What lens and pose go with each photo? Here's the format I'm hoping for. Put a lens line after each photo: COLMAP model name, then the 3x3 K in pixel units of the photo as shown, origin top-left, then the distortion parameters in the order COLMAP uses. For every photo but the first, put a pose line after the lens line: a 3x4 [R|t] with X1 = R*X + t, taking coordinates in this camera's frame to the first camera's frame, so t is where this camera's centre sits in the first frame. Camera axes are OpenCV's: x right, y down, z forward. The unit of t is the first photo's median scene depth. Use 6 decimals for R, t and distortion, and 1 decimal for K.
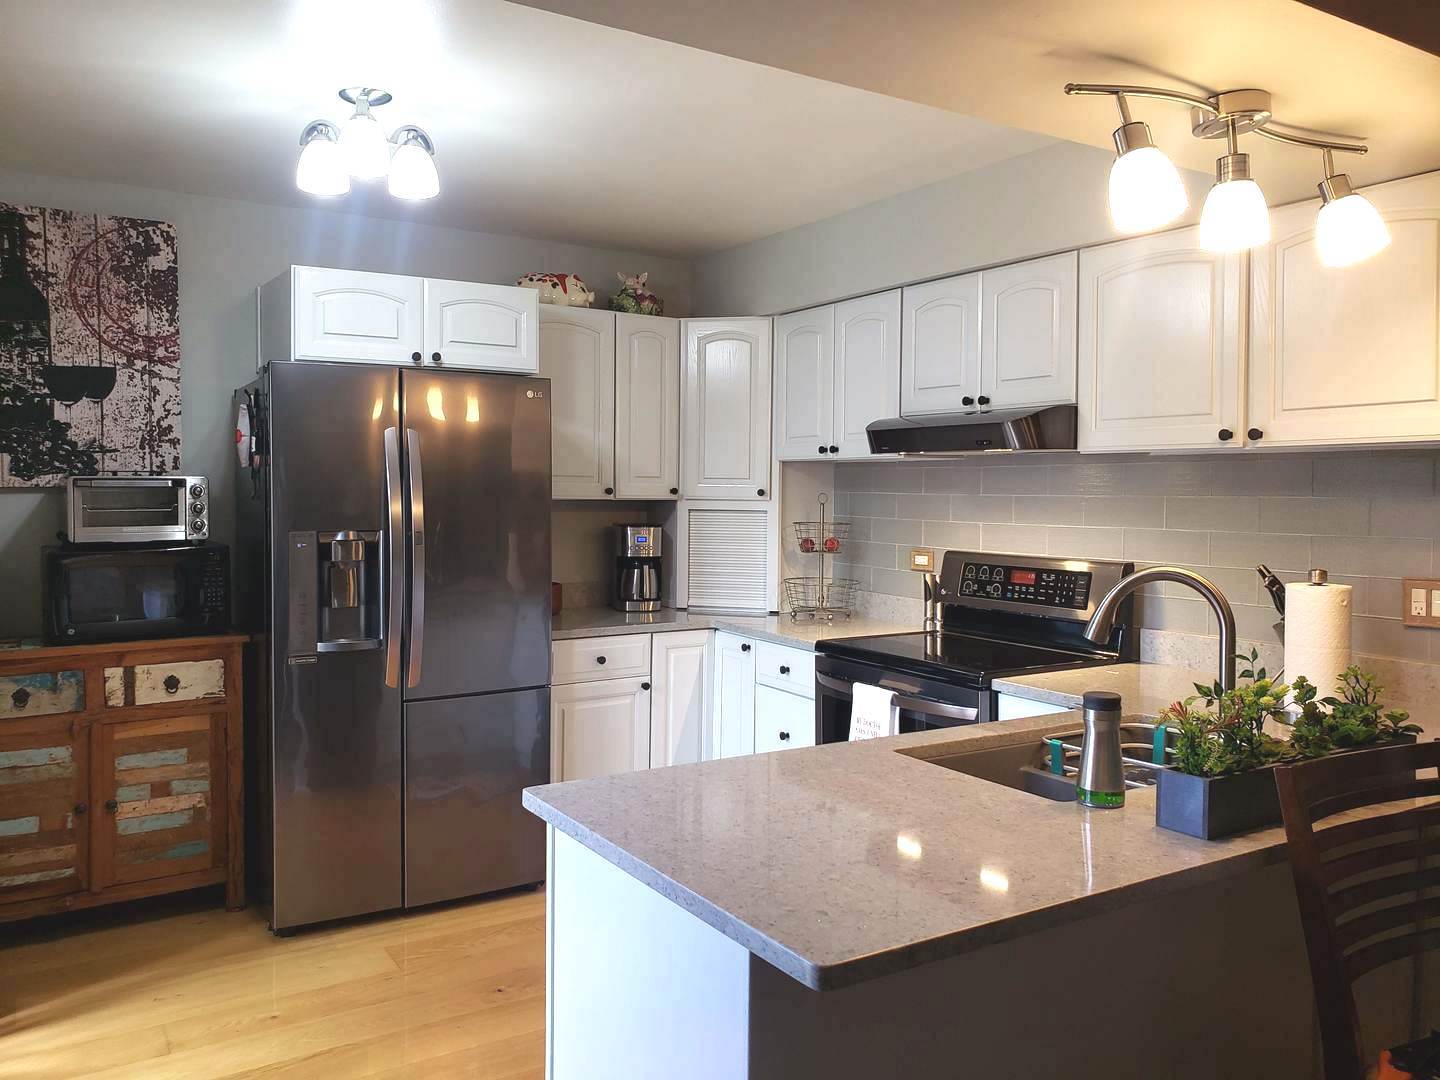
lens RADIAL K [[1131.0, 0, 723.6], [0, 1131.0, 535.3], [0, 0, 1]] dist [-0.040063, 0.101303]
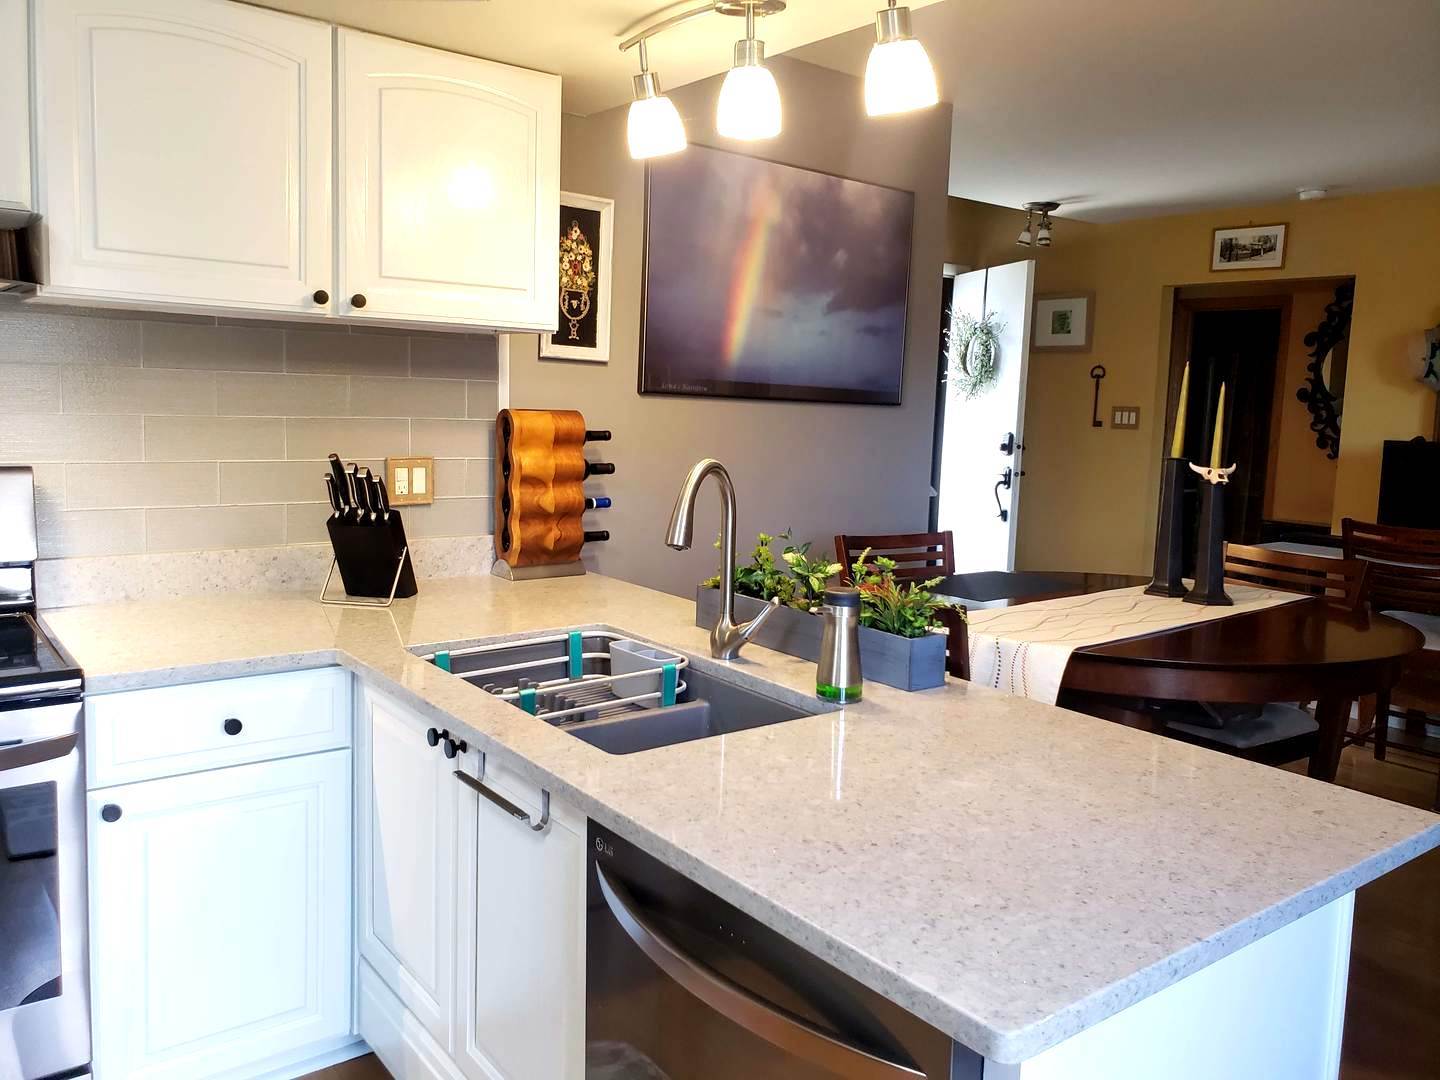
lens RADIAL K [[1131.0, 0, 723.6], [0, 1131.0, 535.3], [0, 0, 1]] dist [-0.040063, 0.101303]
pose [[-0.102640, -0.133979, 0.985654, -0.430326], [0.002153, 0.990856, 0.134910, -0.029511], [-0.994716, 0.015969, -0.101413, 0.839677]]
